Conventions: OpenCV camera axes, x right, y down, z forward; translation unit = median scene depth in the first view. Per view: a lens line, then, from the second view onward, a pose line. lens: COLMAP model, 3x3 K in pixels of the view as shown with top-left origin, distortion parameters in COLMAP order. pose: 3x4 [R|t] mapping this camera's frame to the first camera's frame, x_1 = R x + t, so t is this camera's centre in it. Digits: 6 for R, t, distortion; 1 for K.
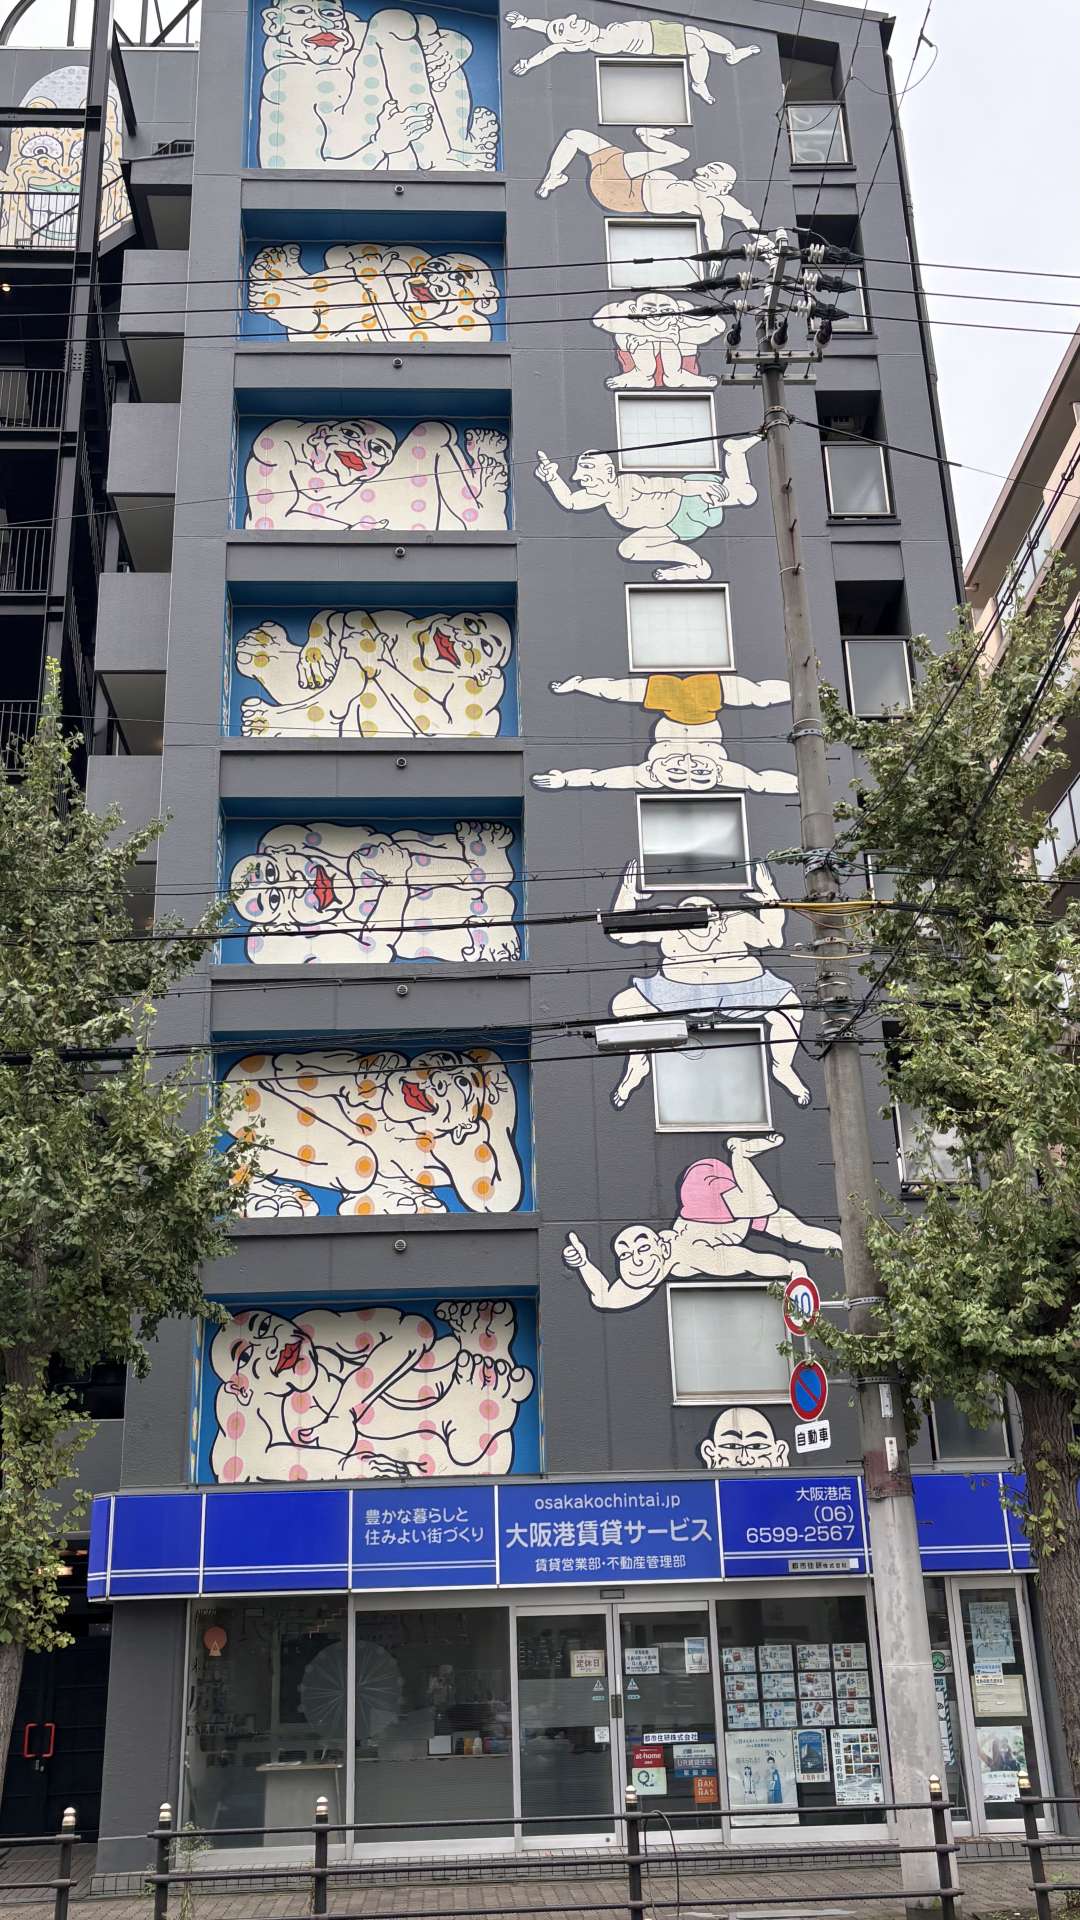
lens RADIAL K [[1724.1, 0, 540.0], [0, 1724.1, 960.0], [0, 0, 1]] dist [0.078822, -0.089683]
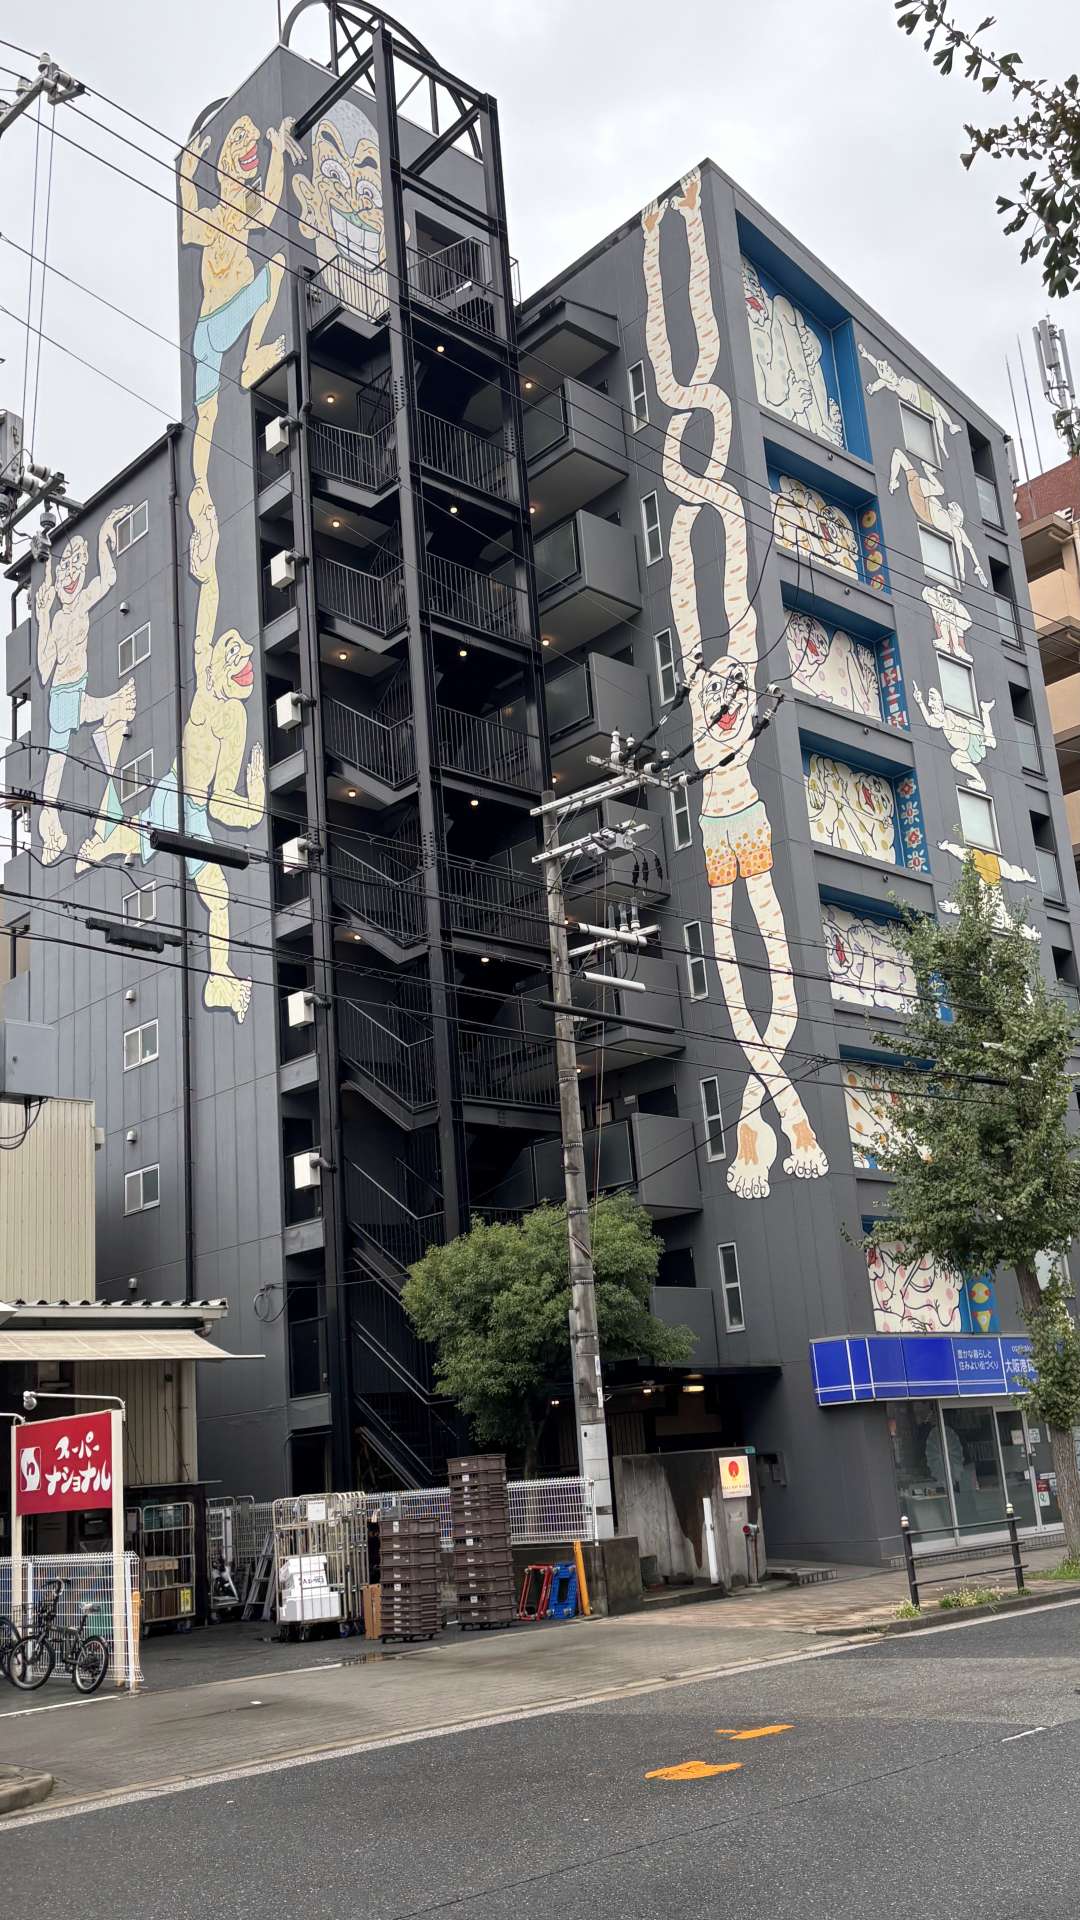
lens RADIAL K [[1724.1, 0, 540.0], [0, 1724.1, 960.0], [0, 0, 1]] dist [0.078822, -0.089683]
pose [[0.762013, 0.157433, 0.628133, -1.265057], [-0.191718, 0.981359, -0.013384, 0.036745], [-0.618531, -0.110225, 0.777990, -0.019149]]
